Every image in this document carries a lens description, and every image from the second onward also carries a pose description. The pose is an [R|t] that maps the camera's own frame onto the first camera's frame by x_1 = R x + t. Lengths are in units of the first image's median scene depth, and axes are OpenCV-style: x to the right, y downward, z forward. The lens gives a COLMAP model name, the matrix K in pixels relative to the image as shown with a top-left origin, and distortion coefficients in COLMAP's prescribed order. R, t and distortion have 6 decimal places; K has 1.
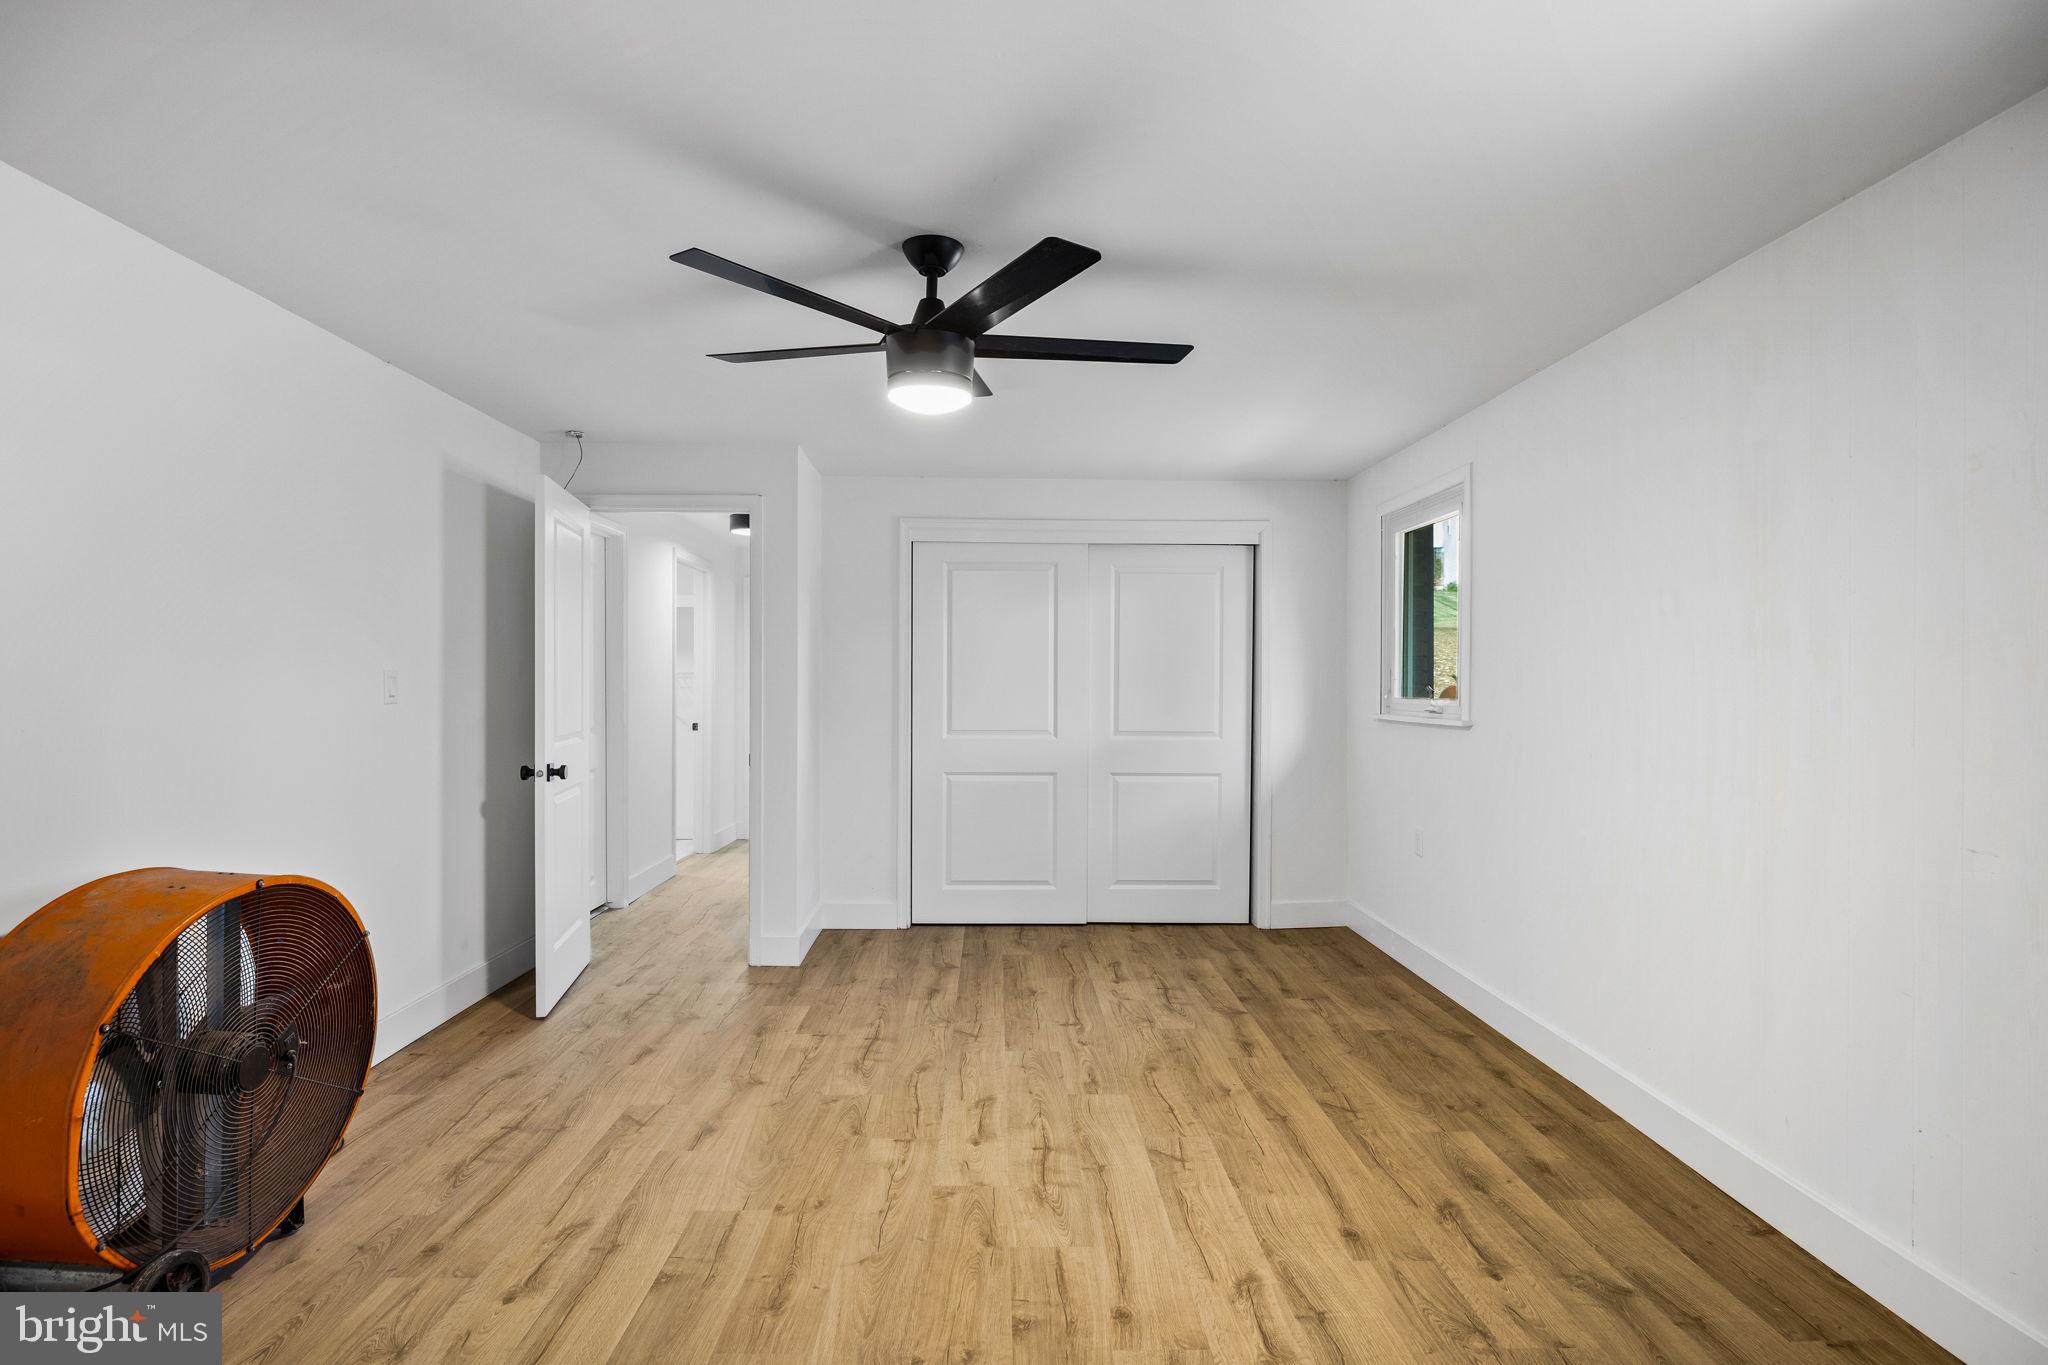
lens RADIAL K [[930.5, 0, 1034.3], [0, 930.5, 684.5], [0, 0, 1]] dist [-0.009460, -0.000335]
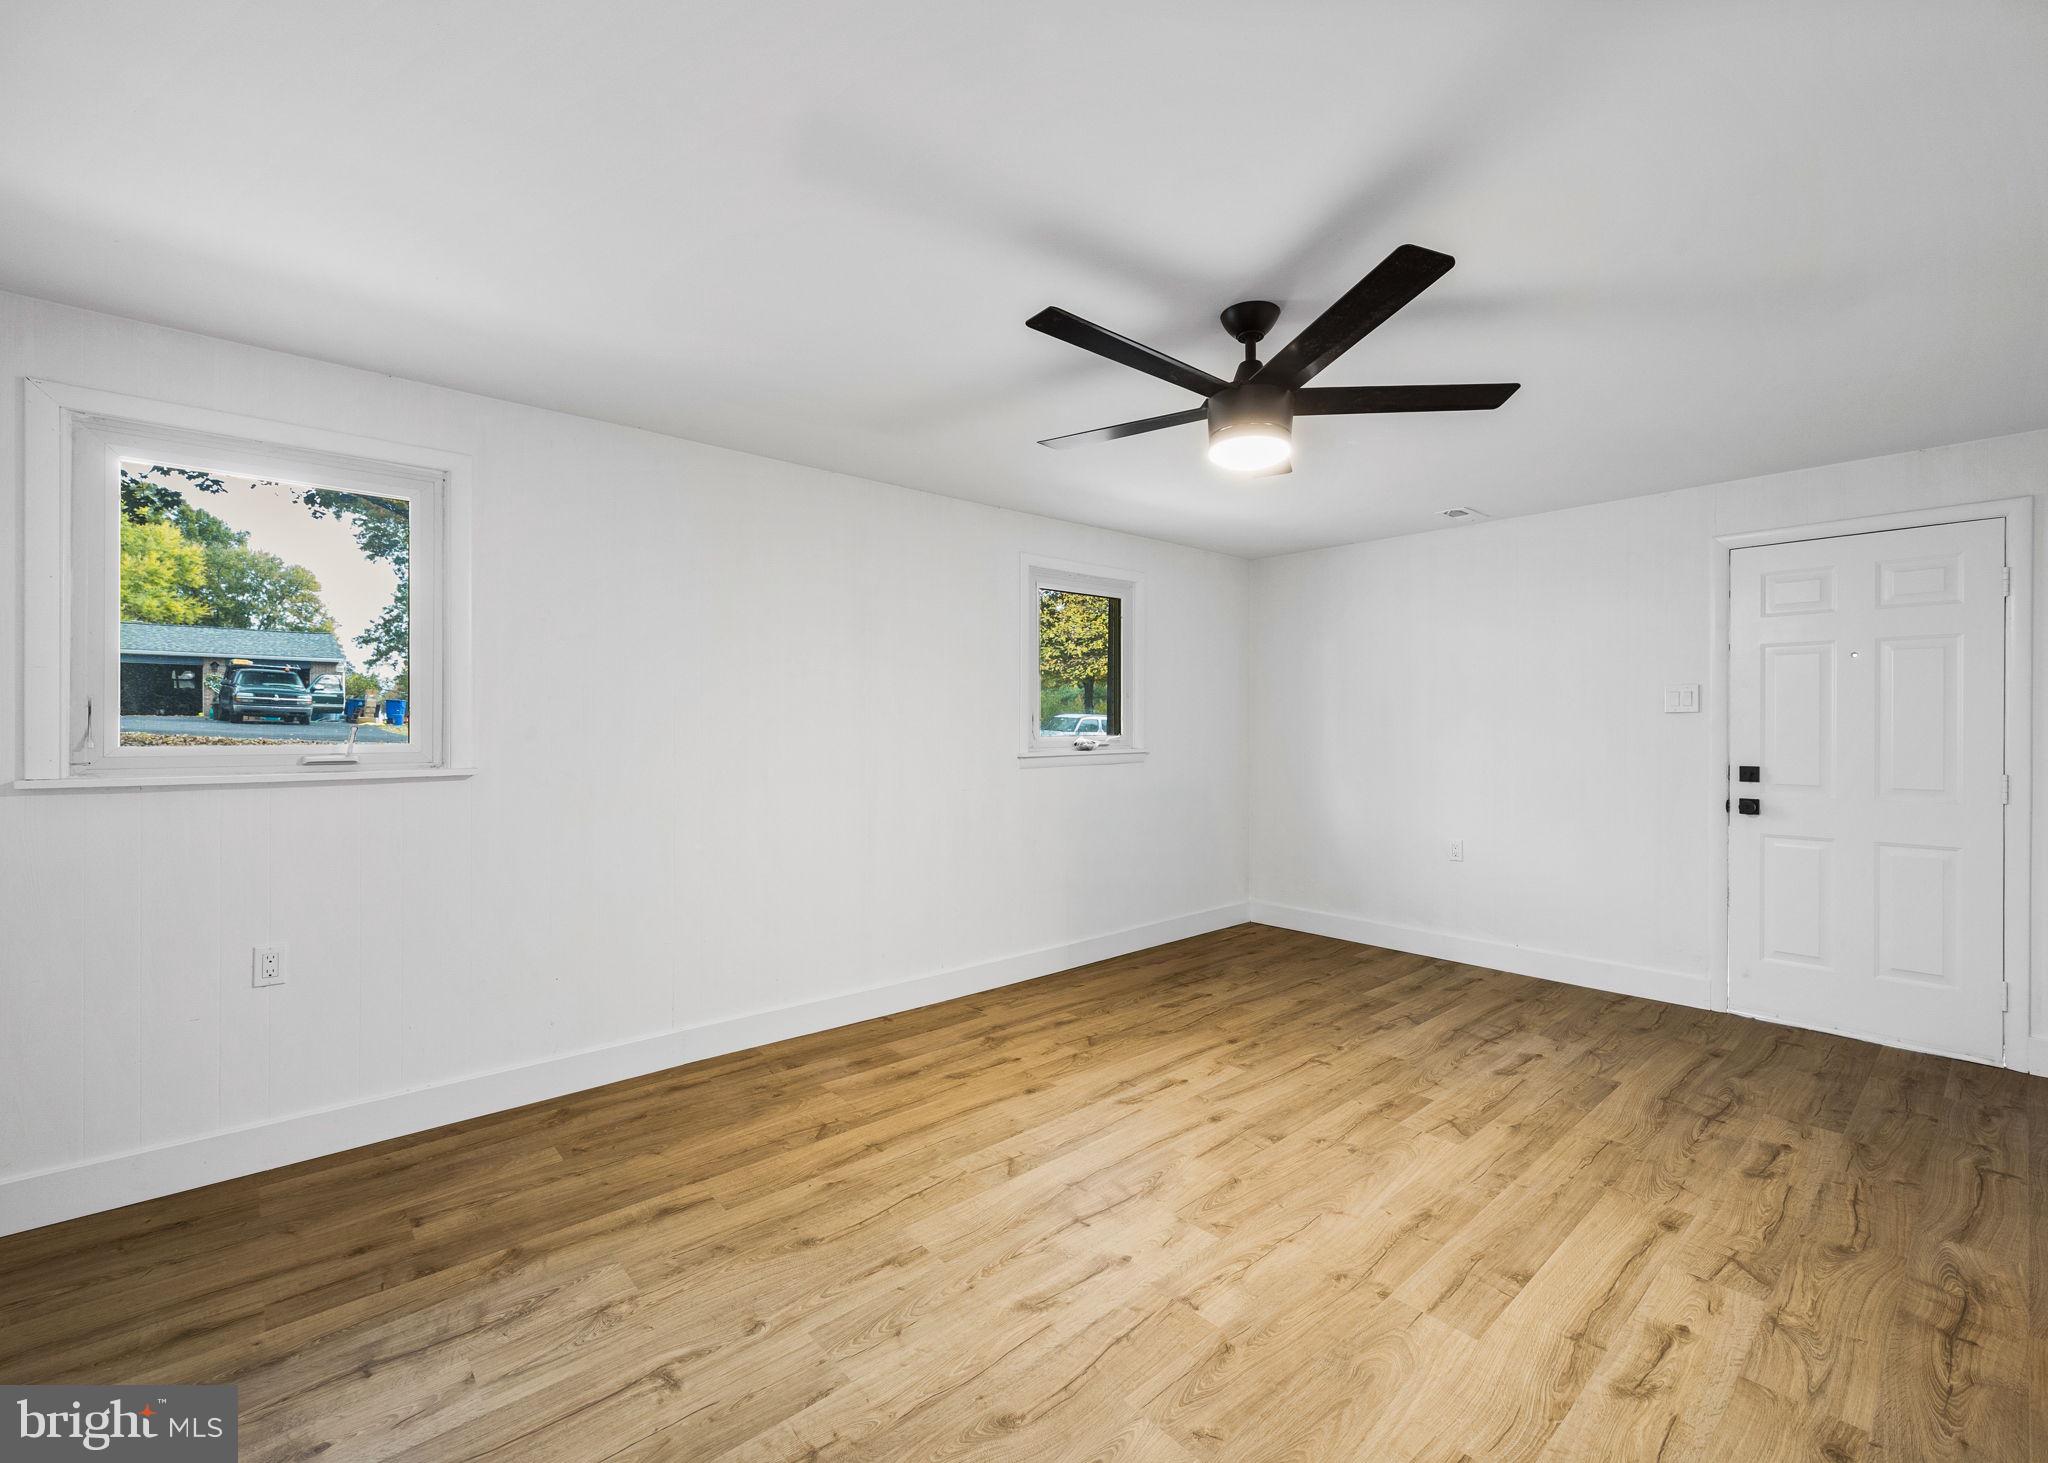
lens RADIAL K [[838.8, 0, 1032.5], [0, 838.8, 730.8], [0, 0, 1]] dist [-0.001117, 0.000638]
pose [[-0.603049, -0.009259, 0.797651, -0.672488], [-0.001228, 0.999942, 0.010679, -0.003807], [-0.797703, 0.005460, -0.603025, 1.649111]]
